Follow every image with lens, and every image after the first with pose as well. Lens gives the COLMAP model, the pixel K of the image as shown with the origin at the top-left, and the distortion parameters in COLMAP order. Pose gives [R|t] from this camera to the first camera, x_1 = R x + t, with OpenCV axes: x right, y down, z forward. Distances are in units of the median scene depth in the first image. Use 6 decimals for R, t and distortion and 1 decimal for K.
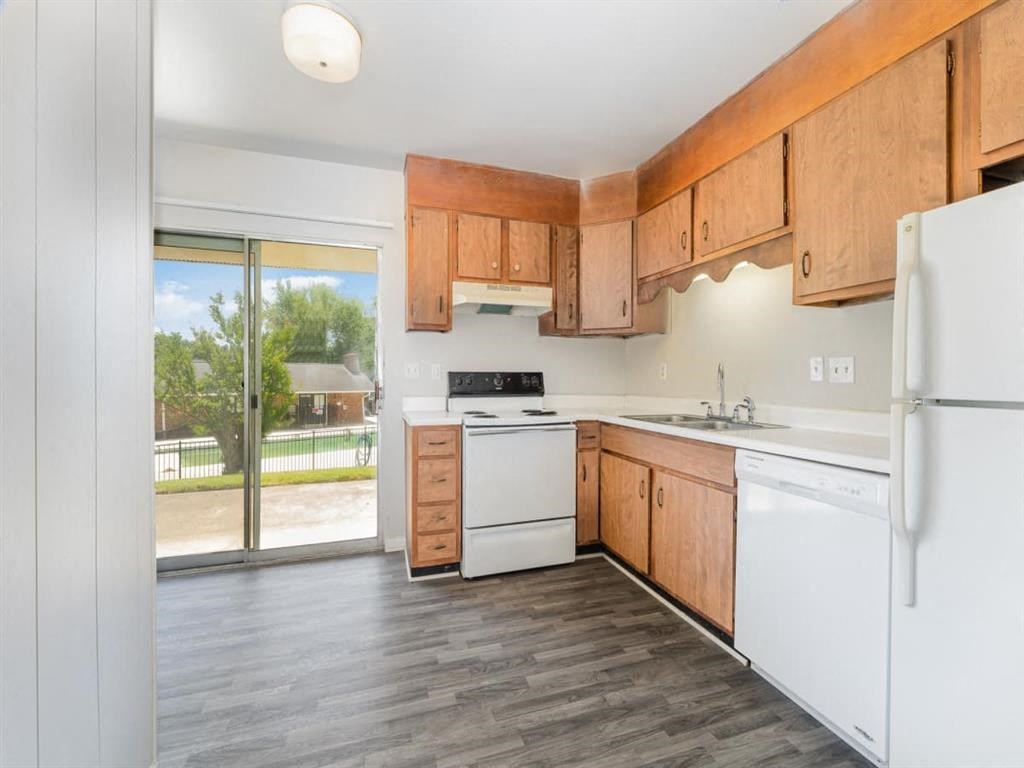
lens RADIAL K [[422.8, 0, 510.2], [0, 422.8, 376.8], [0, 0, 1]] dist [-0.003422, -0.000291]
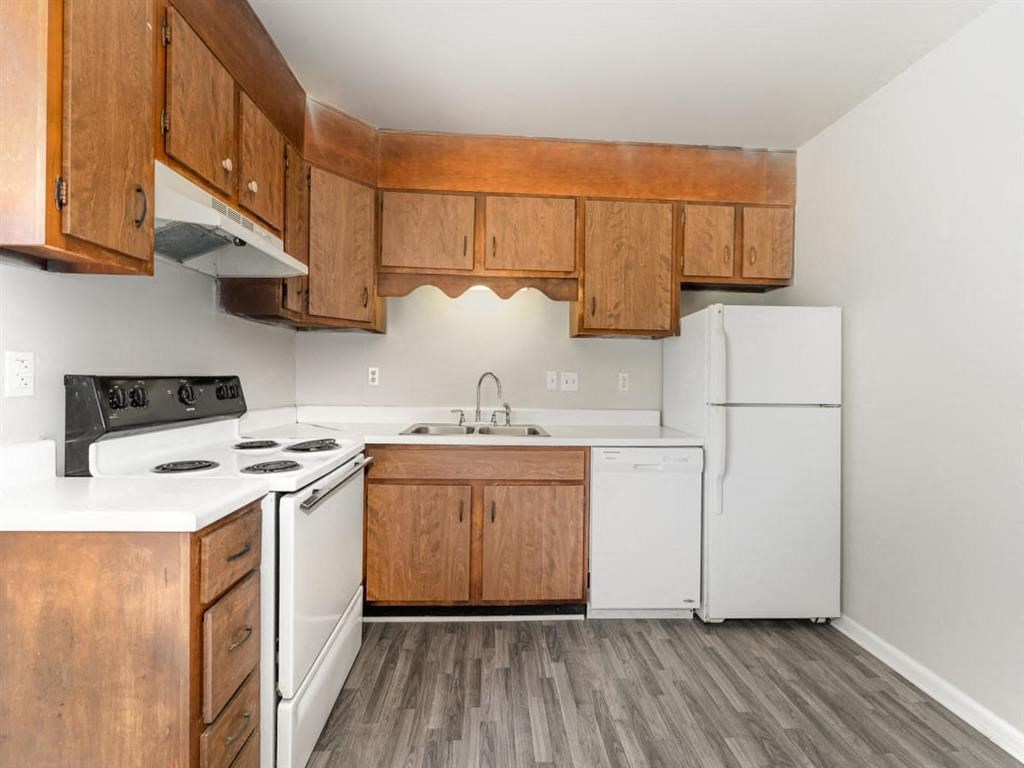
lens RADIAL K [[422.8, 0, 508.2], [0, 422.8, 380.5], [0, 0, 1]] dist [-0.003422, -0.000291]
pose [[0.277877, -0.003428, 0.960611, -0.585214], [-0.019222, 0.999774, 0.009128, -0.026606], [-0.960424, -0.021001, 0.277748, 0.730347]]
